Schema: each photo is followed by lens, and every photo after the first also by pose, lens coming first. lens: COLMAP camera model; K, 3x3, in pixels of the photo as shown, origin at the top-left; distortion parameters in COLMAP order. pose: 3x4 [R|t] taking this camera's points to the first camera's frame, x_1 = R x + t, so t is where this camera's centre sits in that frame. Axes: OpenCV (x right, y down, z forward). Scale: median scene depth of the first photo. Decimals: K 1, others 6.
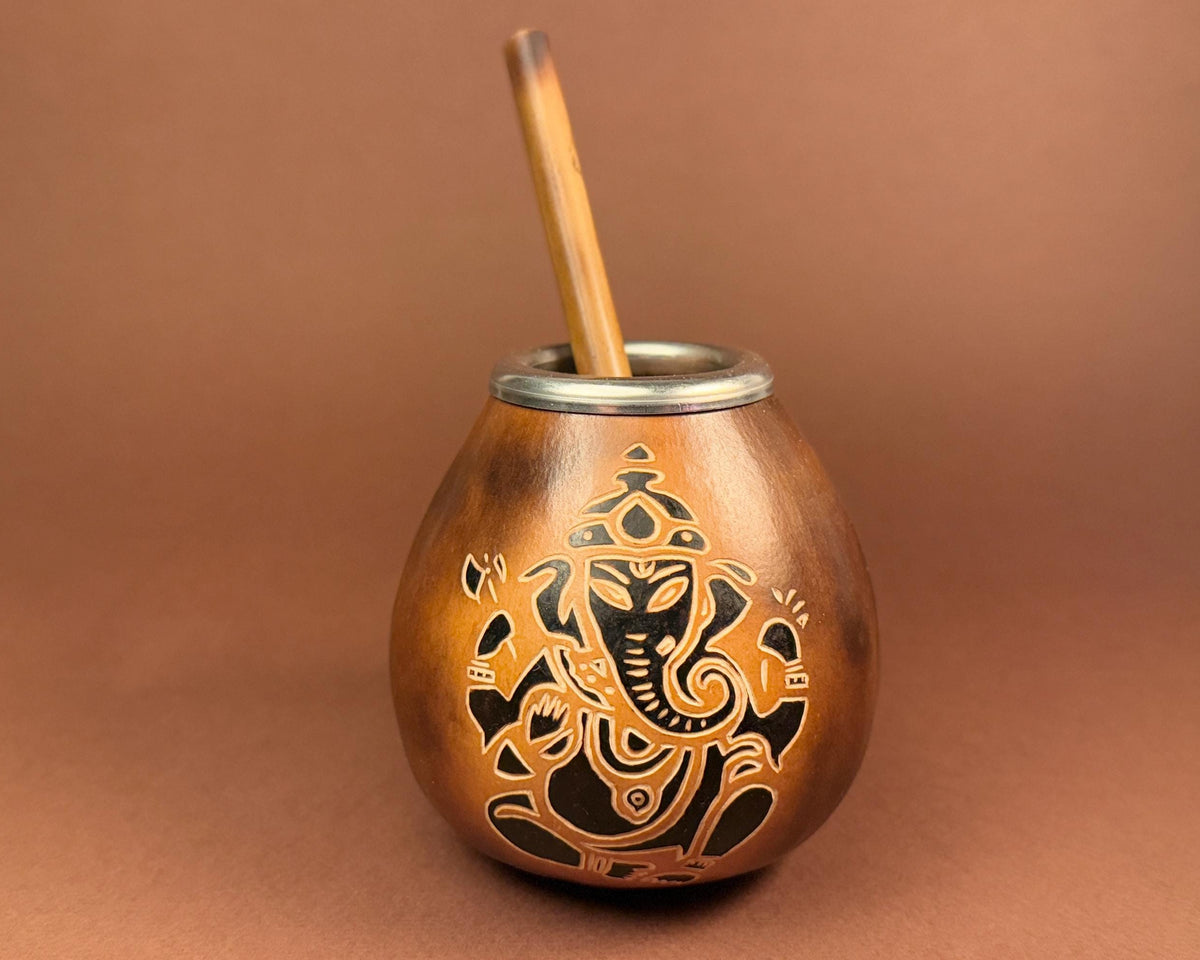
lens RADIAL K [[1303.0, 0, 600.0], [0, 1303.0, 480.0], [0, 0, 1]] dist [0.107976, -0.002044]
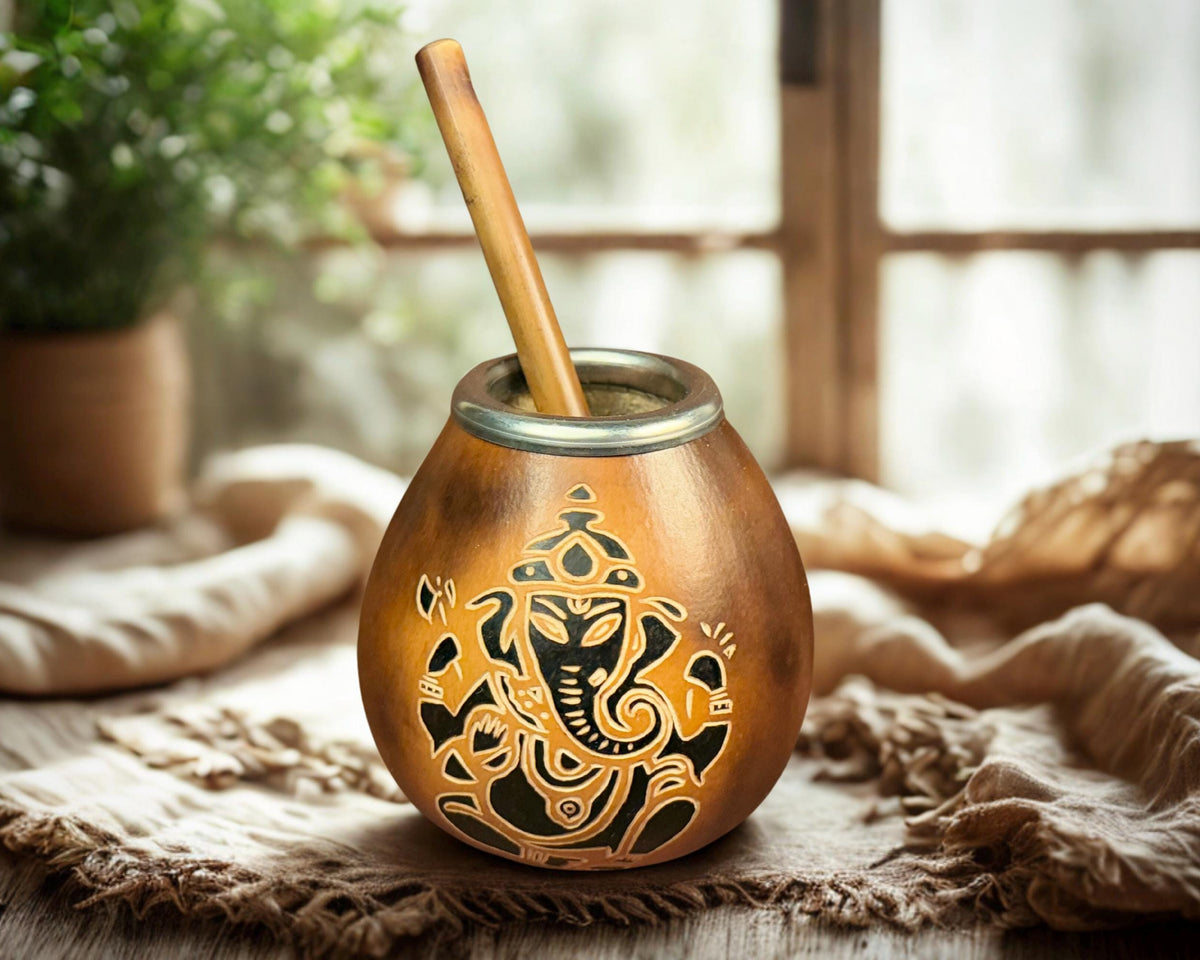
lens RADIAL K [[1303.0, 0, 600.0], [0, 1303.0, 480.0], [0, 0, 1]] dist [0.107976, -0.002044]
pose [[0.998869, 0.033945, -0.033298, 0.081178], [-0.028940, 0.989625, 0.140731, -0.183798], [0.037730, -0.139608, 0.989488, -0.048094]]
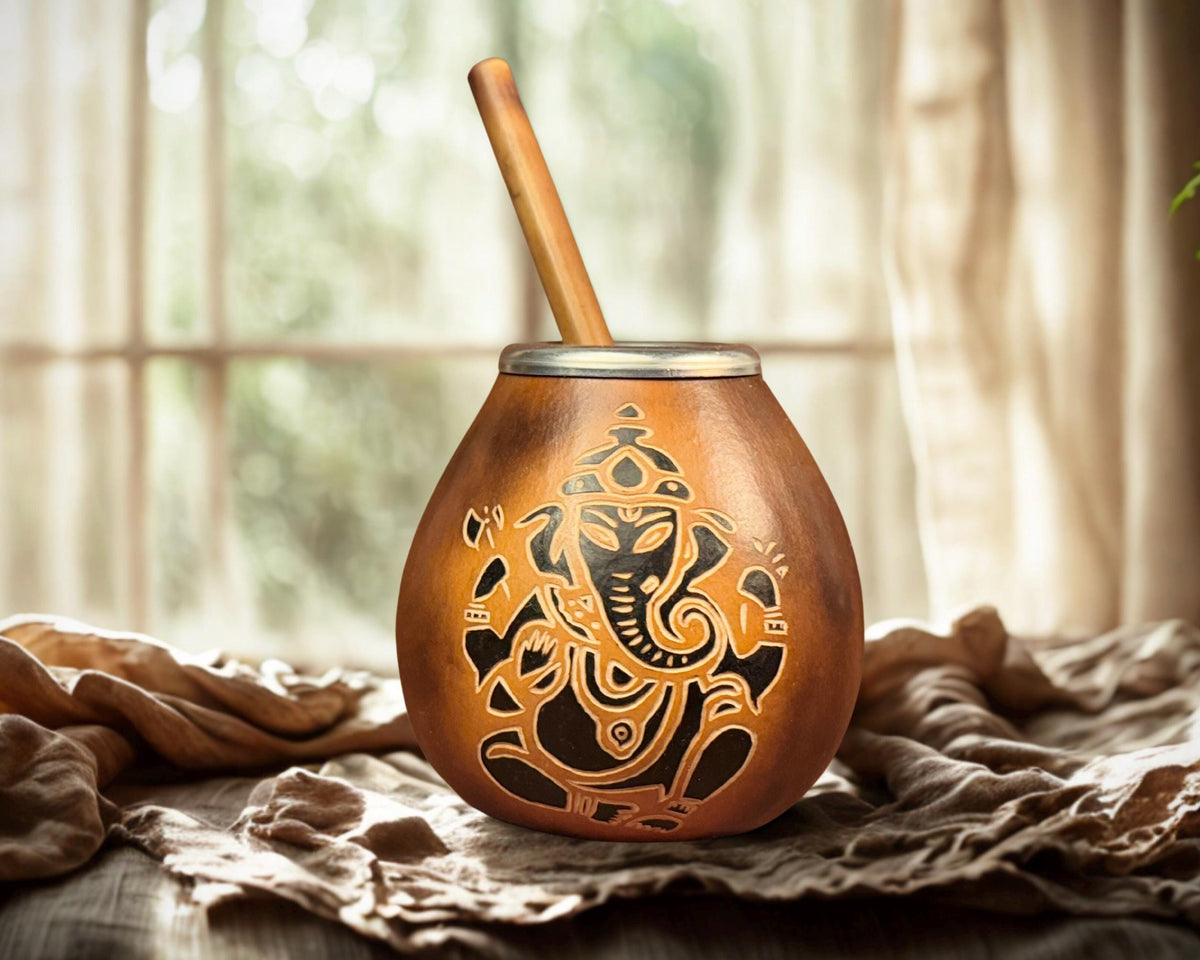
lens RADIAL K [[1303.0, 0, 600.0], [0, 1303.0, 480.0], [0, 0, 1]] dist [0.107976, -0.002044]
pose [[0.999199, 0.017489, -0.035983, 0.045636], [-0.021678, 0.992595, -0.119521, 0.166802], [0.033626, 0.120205, 0.992179, -0.061786]]
